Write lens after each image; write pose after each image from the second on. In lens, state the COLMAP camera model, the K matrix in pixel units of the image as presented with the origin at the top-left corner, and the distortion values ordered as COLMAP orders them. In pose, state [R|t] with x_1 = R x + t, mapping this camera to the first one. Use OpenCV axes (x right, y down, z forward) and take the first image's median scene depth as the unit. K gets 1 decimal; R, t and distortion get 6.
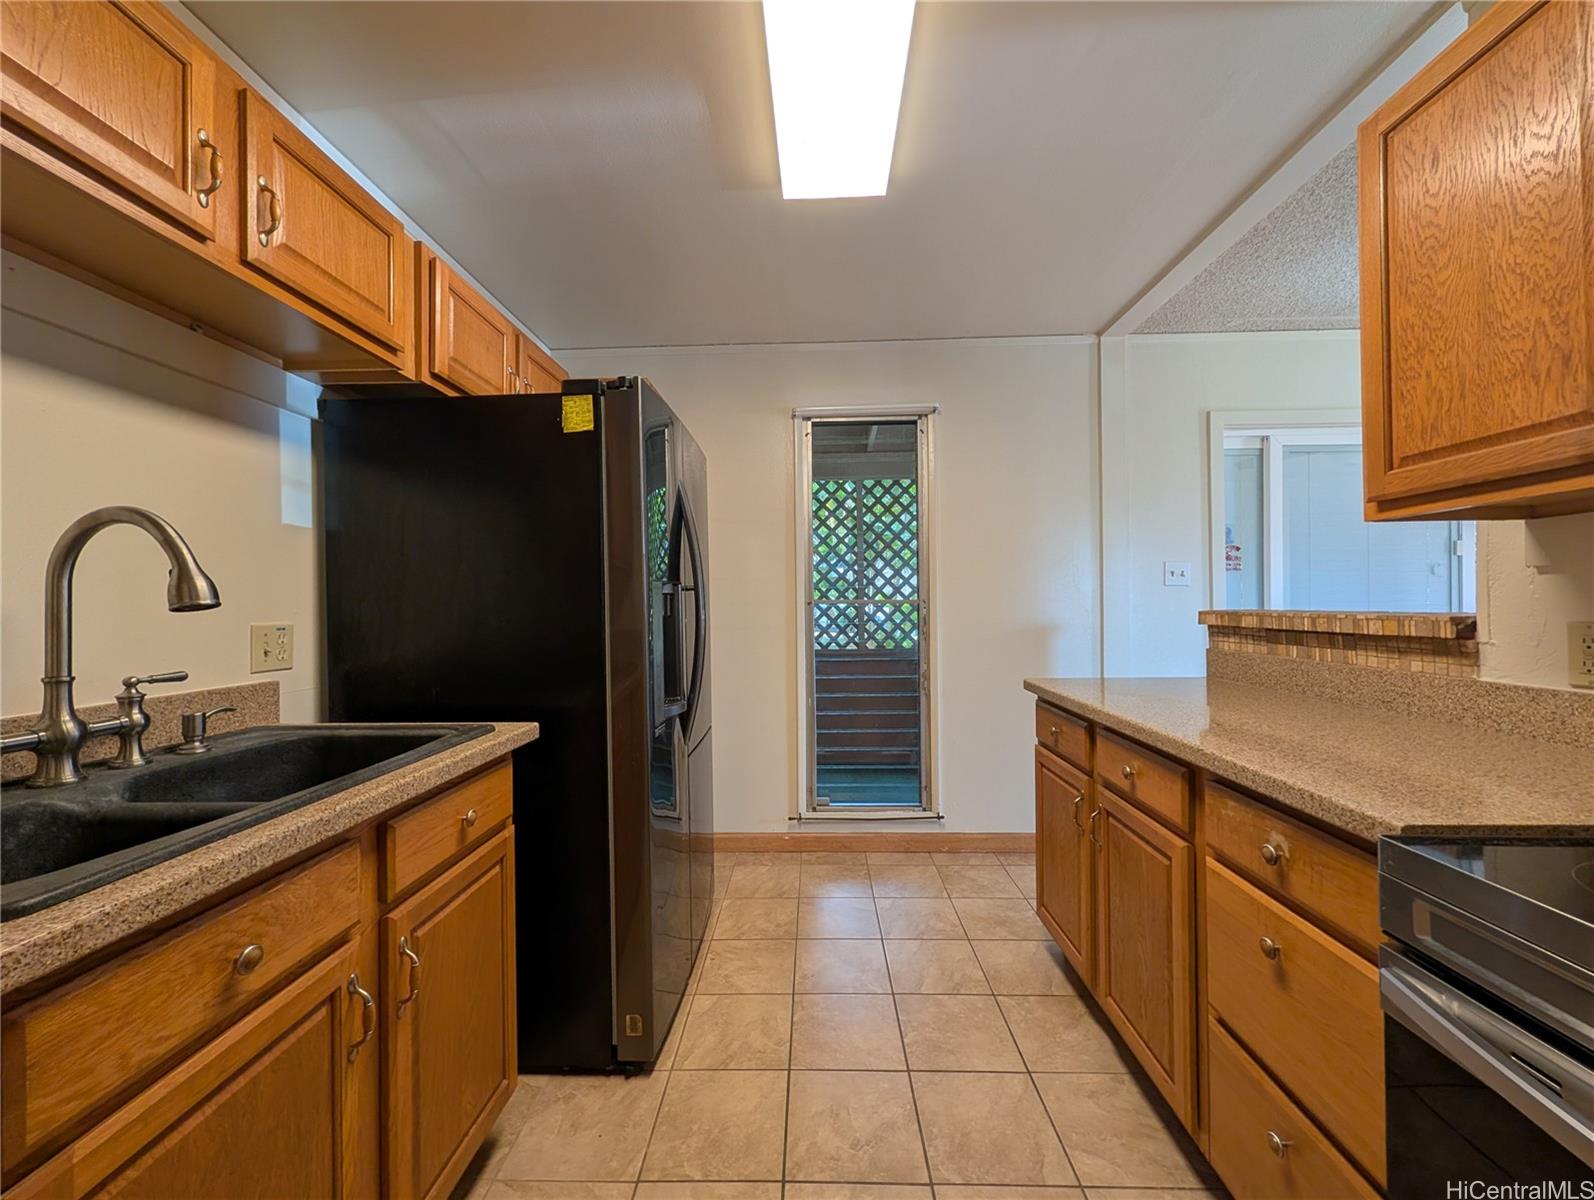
lens RADIAL K [[616.3, 0, 795.9], [0, 616.3, 598.0], [0, 0, 1]] dist [-0.001490, 0.000207]
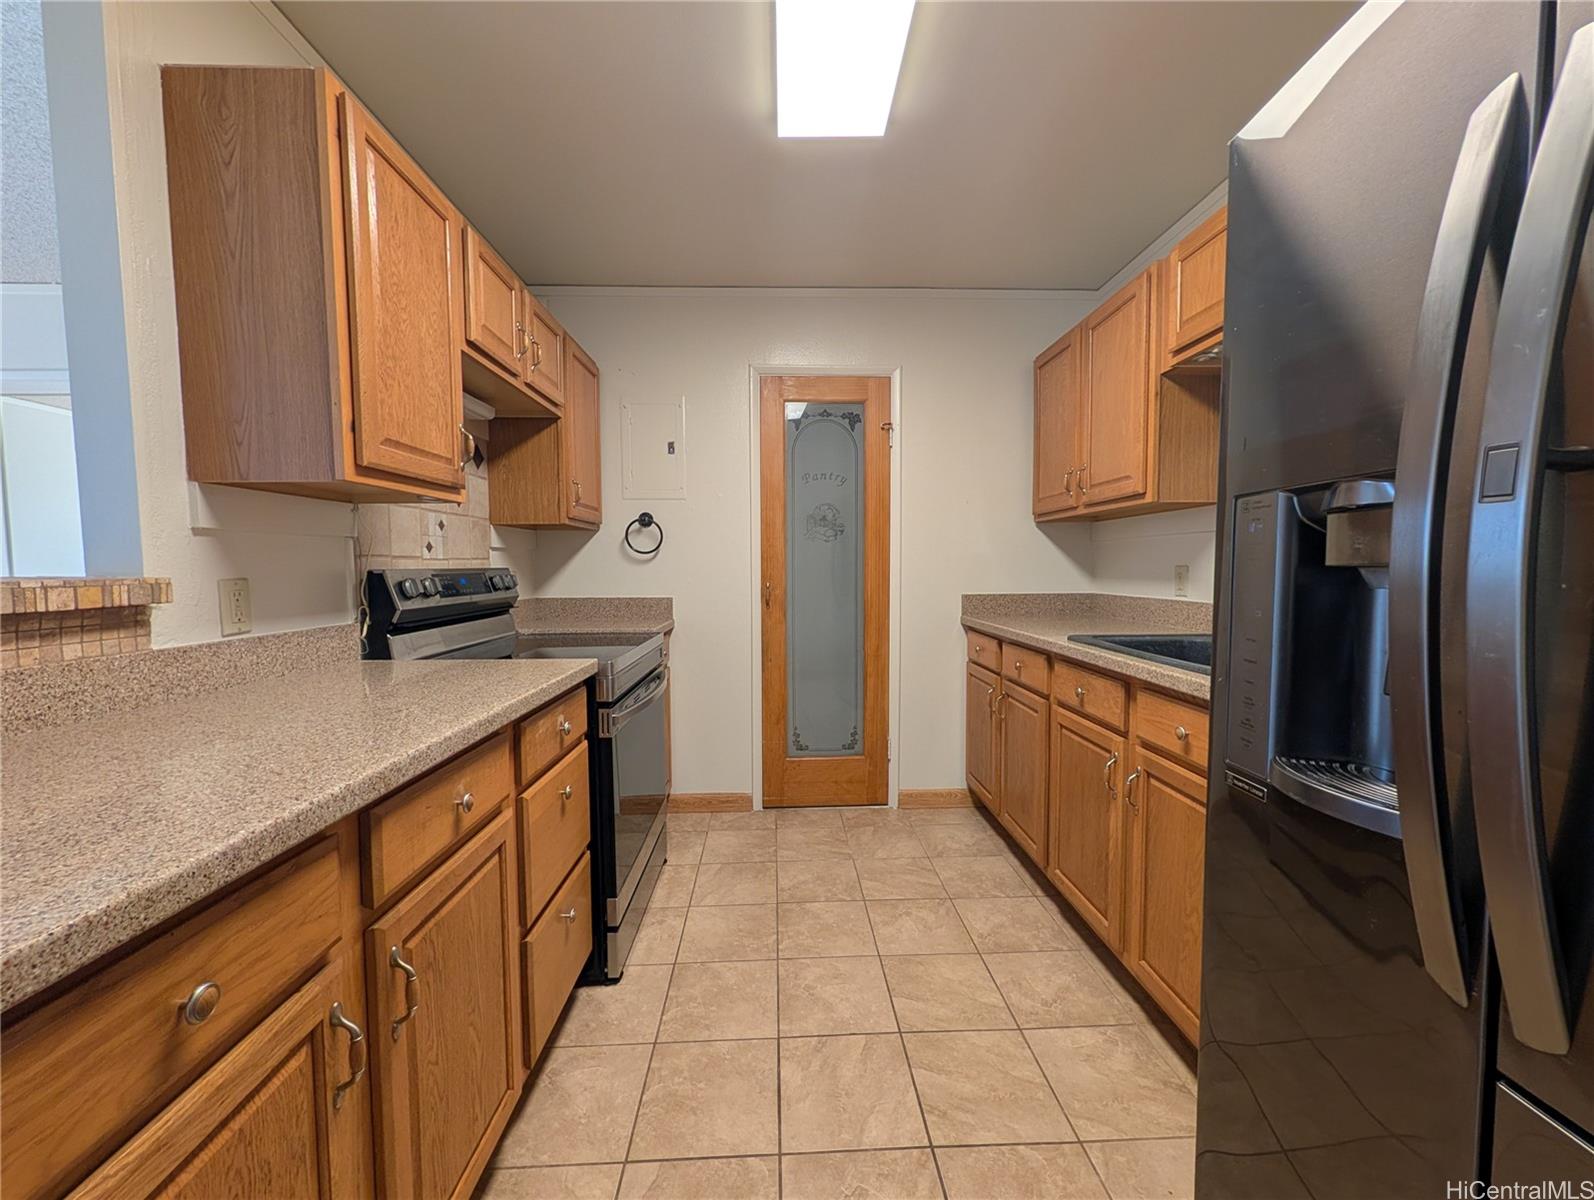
lens RADIAL K [[616.3, 0, 800.9], [0, 616.3, 599.0], [0, 0, 1]] dist [-0.001490, 0.000207]
pose [[-0.997073, 0.022369, -0.073105, 0.219245], [0.018973, 0.998723, 0.046813, 0.033067], [0.074059, 0.045289, -0.996225, 1.767629]]
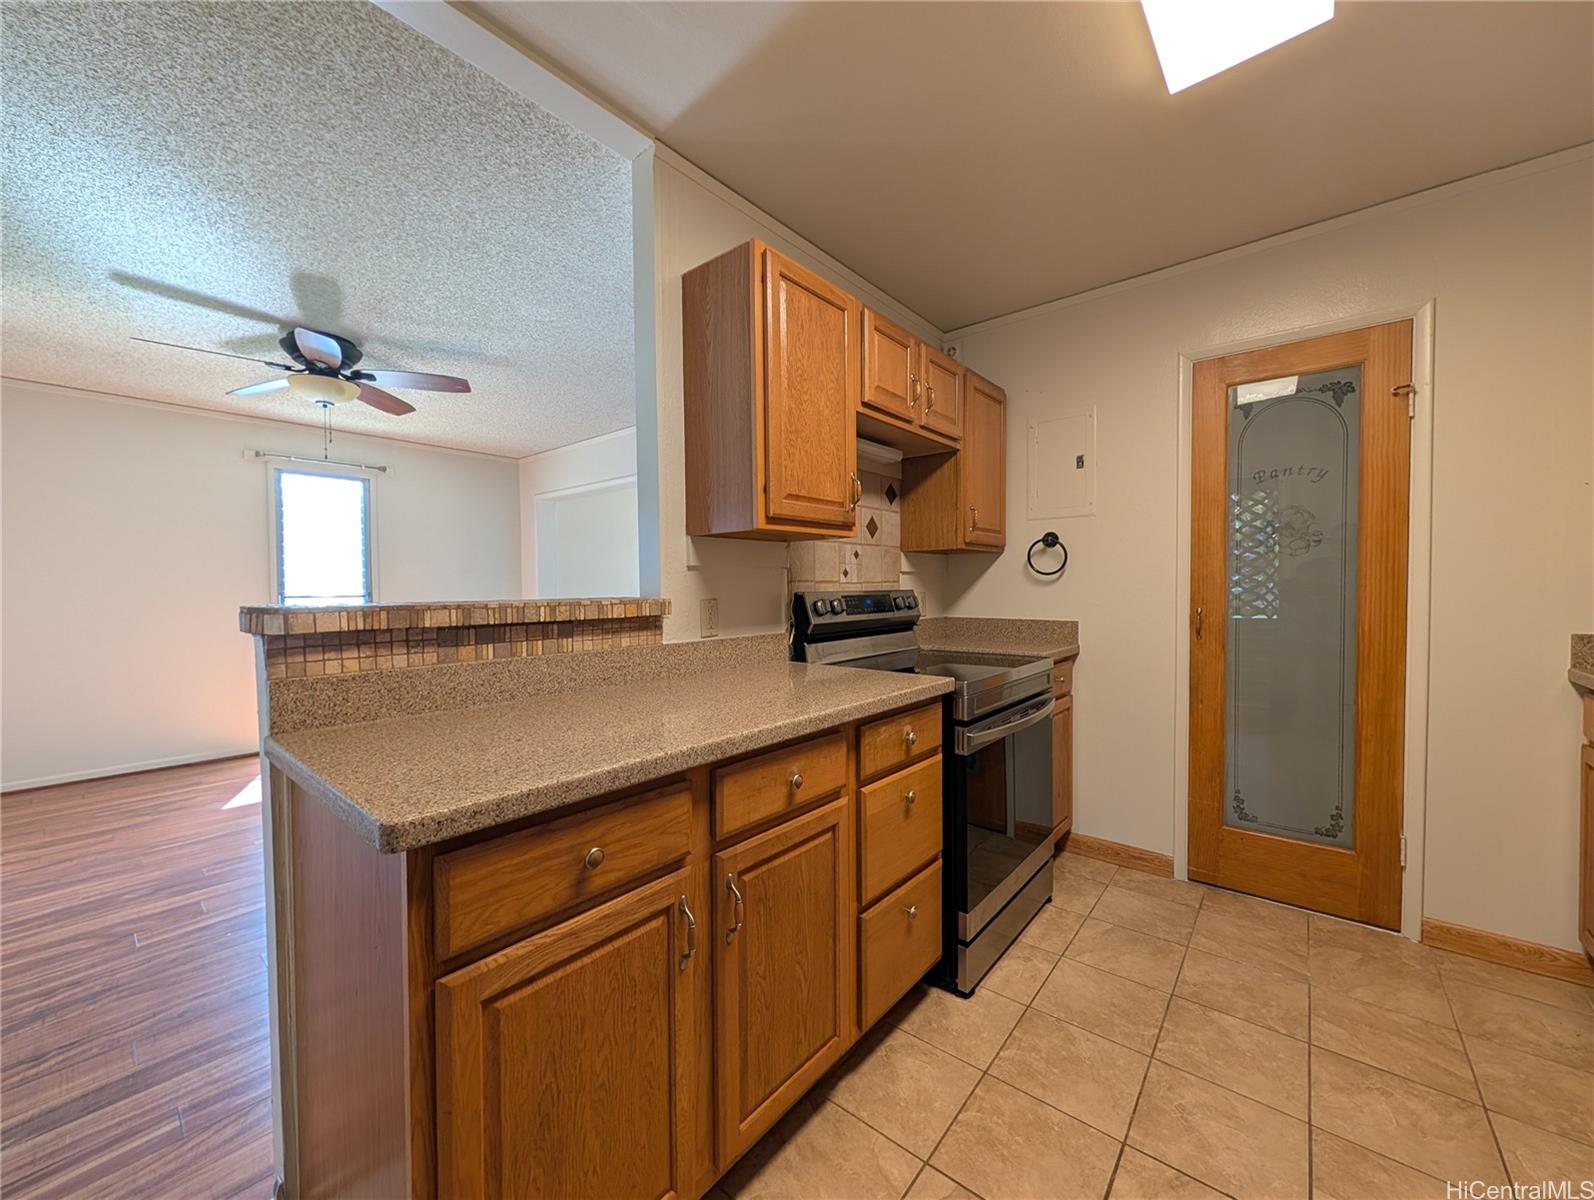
lens RADIAL K [[616.3, 0, 793.7], [0, 616.3, 599.7], [0, 0, 1]] dist [-0.001490, 0.000207]
pose [[-0.788060, 0.005005, 0.615578, 0.008912], [0.012516, 0.999891, 0.007893, 0.022965], [-0.615471, 0.013925, -0.788036, 1.744166]]
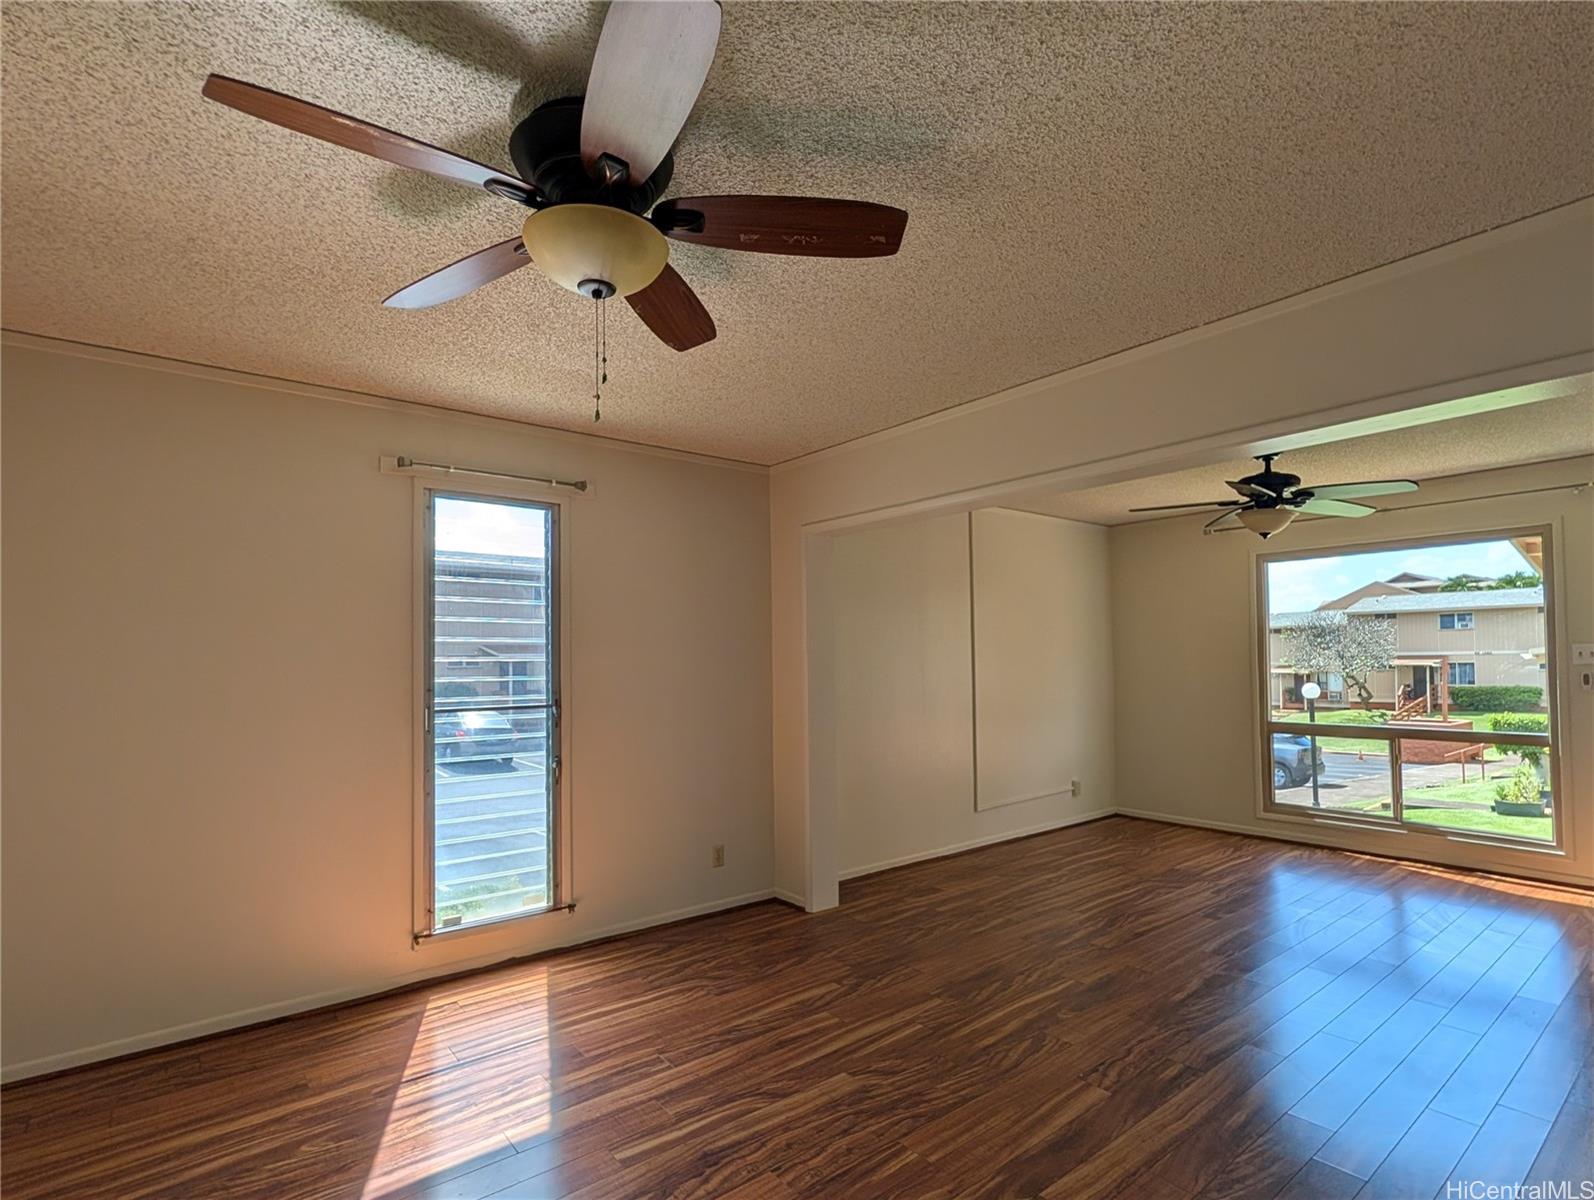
lens RADIAL K [[794.3, 0, 791.2], [0, 794.3, 637.0], [0, 0, 1]] dist [0.003174, -0.000971]
pose [[-0.649675, 0.042522, 0.759022, 1.641148], [0.015171, 0.998961, -0.042978, -0.104148], [-0.760060, -0.016406, -0.649645, 1.576464]]
